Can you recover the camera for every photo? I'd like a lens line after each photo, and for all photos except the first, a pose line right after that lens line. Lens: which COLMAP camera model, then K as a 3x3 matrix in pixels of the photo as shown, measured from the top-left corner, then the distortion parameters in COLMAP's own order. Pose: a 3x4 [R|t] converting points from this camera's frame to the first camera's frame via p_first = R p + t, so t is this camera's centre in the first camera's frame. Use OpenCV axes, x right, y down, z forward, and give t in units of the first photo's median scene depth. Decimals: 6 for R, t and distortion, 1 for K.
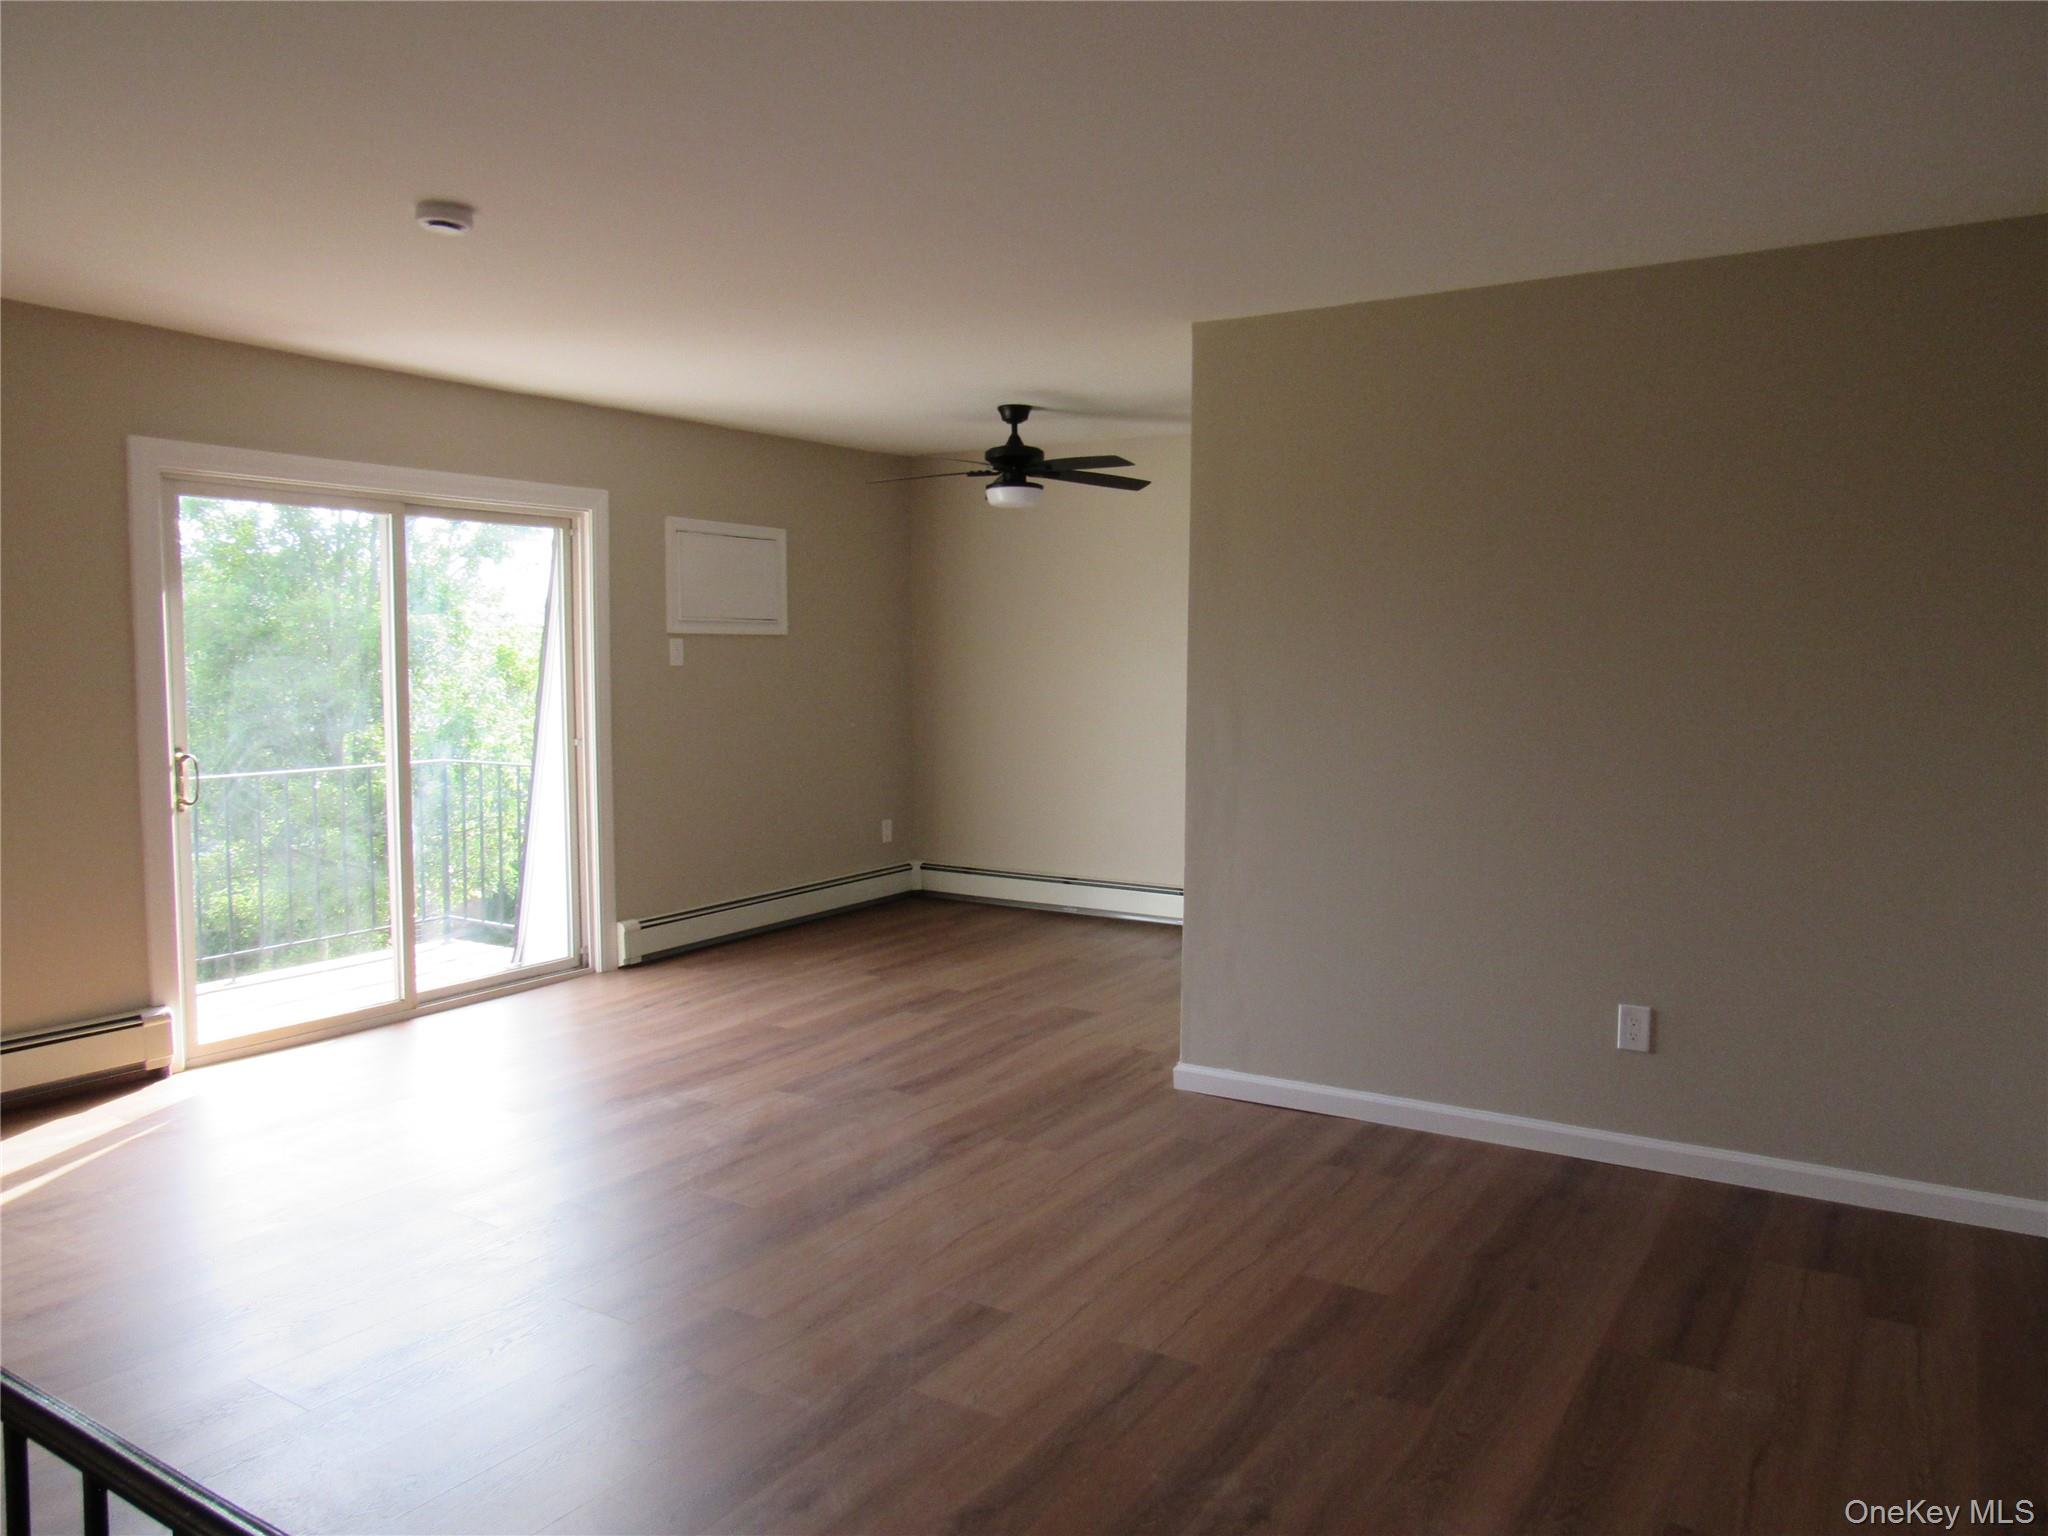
lens RADIAL K [[1462.5, 0, 1027.7], [0, 1462.5, 771.2], [0, 0, 1]] dist [-0.040600, 0.024132]
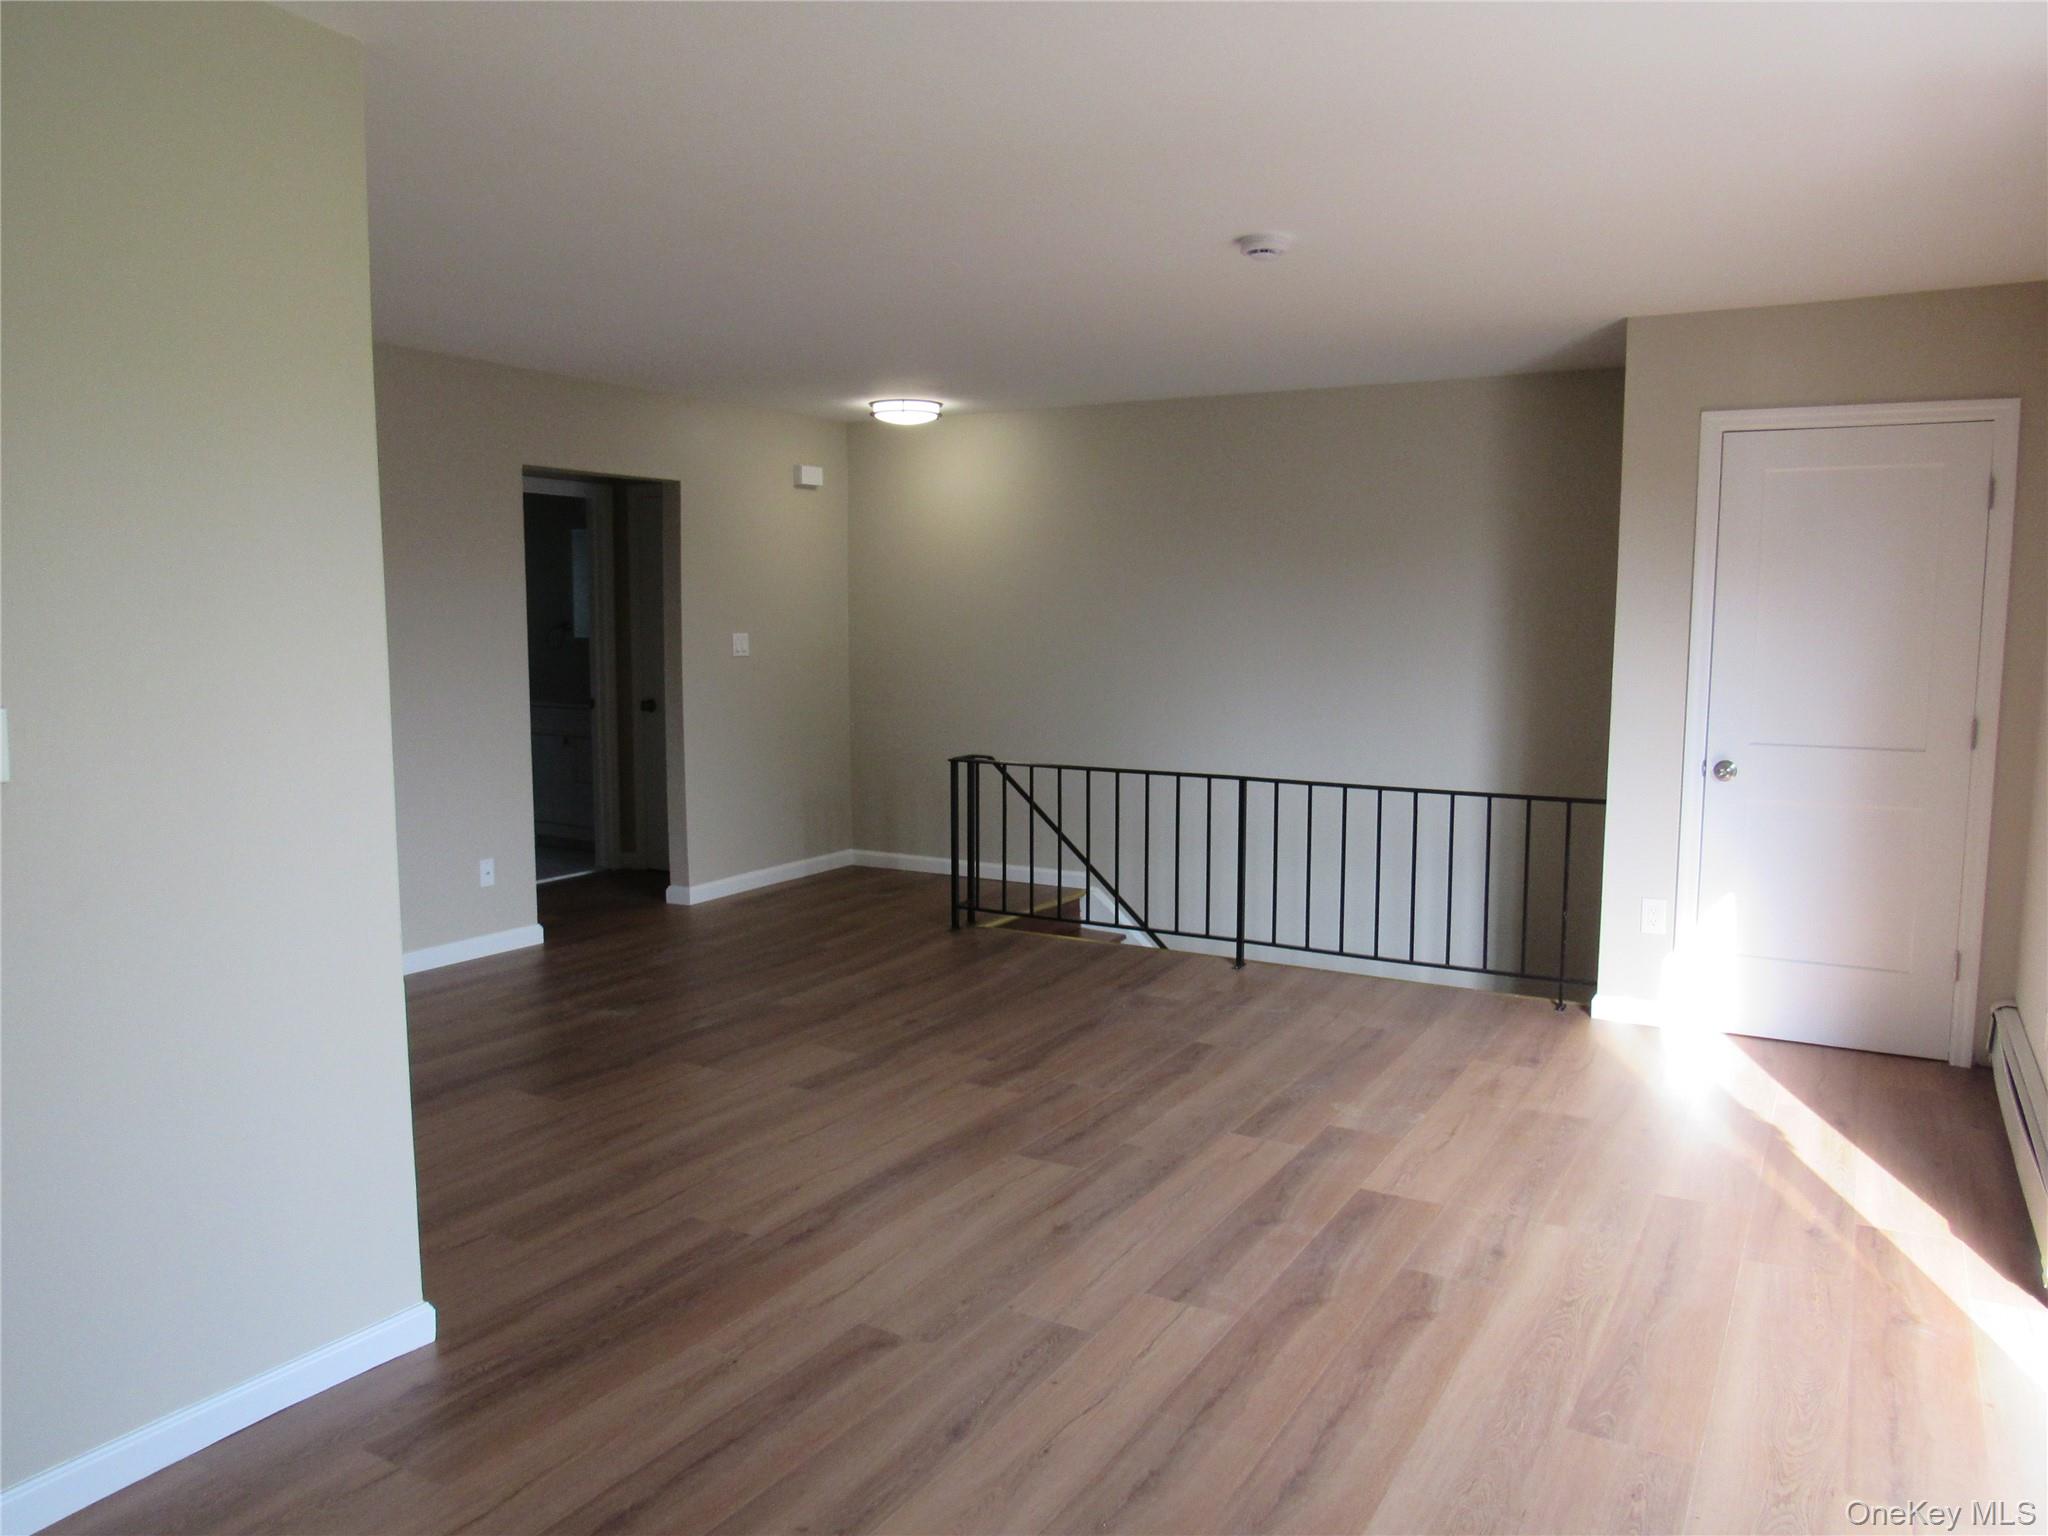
lens RADIAL K [[1453.9, 0, 1029.2], [0, 1453.9, 772.1], [0, 0, 1]] dist [-0.031247, 0.007488]
pose [[-0.998958, -0.003835, -0.045474, -0.120615], [-0.012422, 0.981691, 0.190075, -0.136480], [0.043913, 0.190441, -0.980716, 1.574551]]
